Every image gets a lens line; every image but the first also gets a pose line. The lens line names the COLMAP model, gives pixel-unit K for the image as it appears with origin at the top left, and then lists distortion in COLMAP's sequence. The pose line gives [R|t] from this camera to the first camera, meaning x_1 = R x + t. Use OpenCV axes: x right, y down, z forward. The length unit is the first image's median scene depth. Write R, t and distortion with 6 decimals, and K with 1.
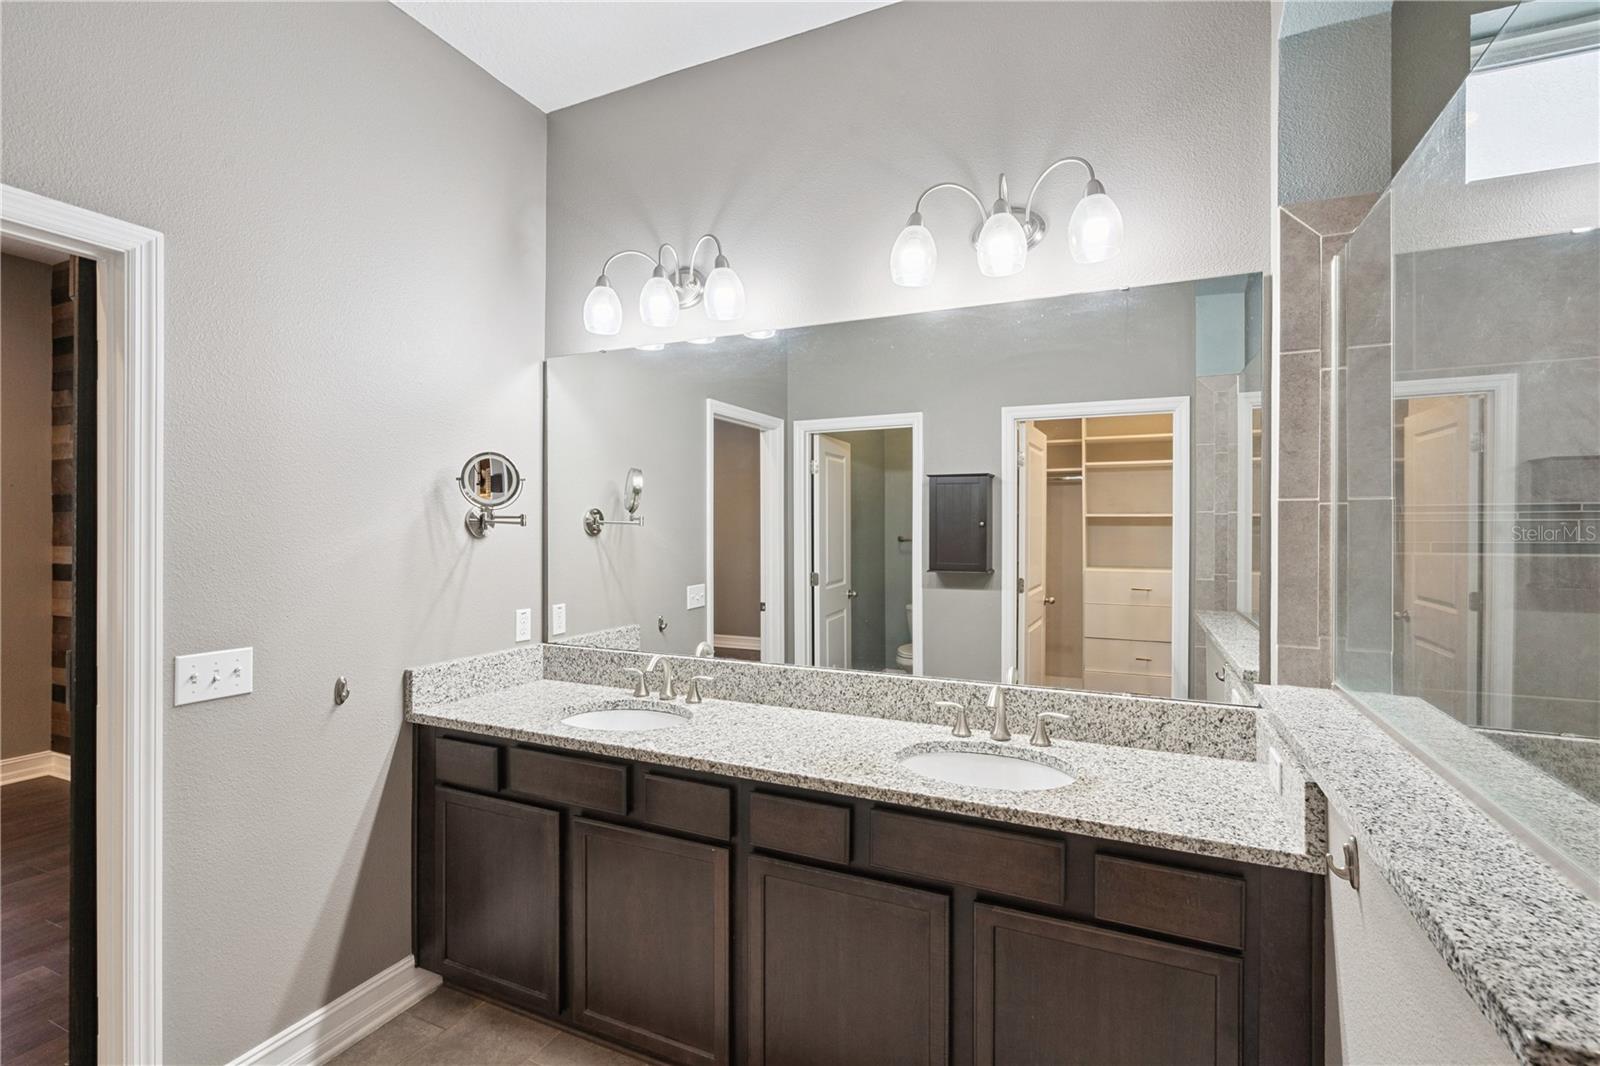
lens RADIAL K [[731.9, 0, 800.0], [0, 731.9, 533.0], [0, 0, 1]] dist [-0.004733, -0.000210]
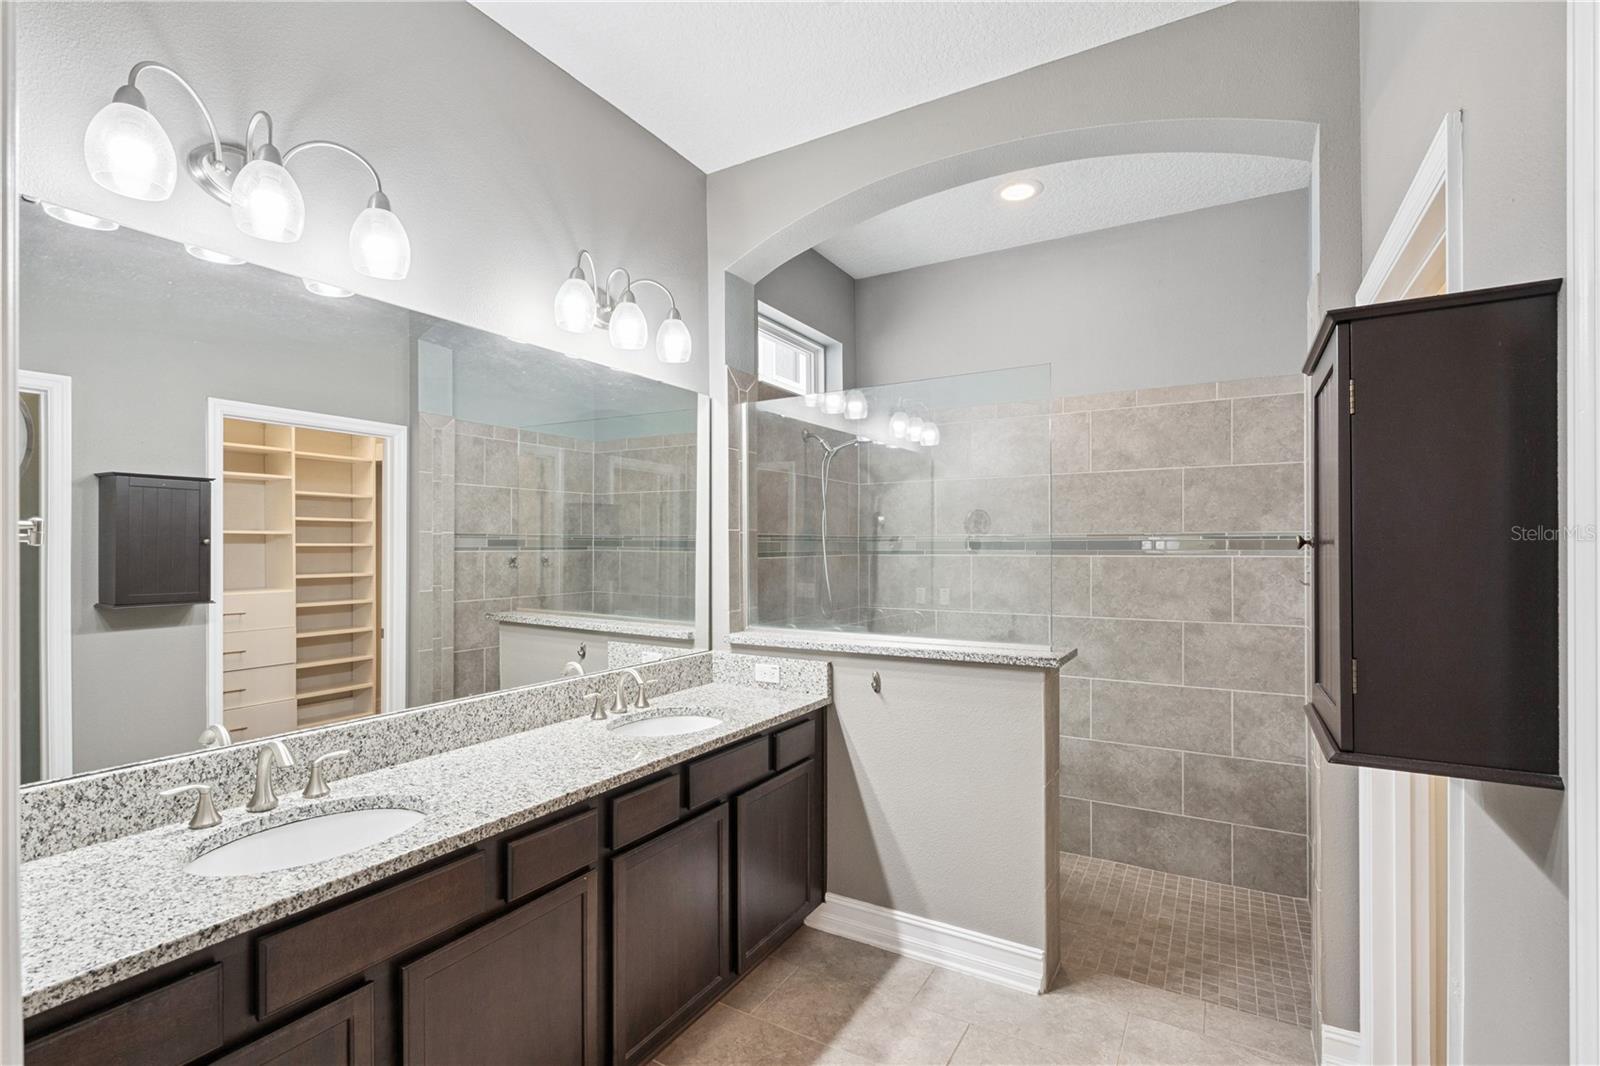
lens RADIAL K [[729.2, 0, 799.9], [0, 729.2, 547.7], [0, 0, 1]] dist [0.001107, 0.000280]
pose [[0.102290, -0.003940, 0.994747, -0.959186], [0.008130, 0.999962, 0.003125, -0.005084], [-0.994721, 0.007768, 0.102318, 0.563622]]
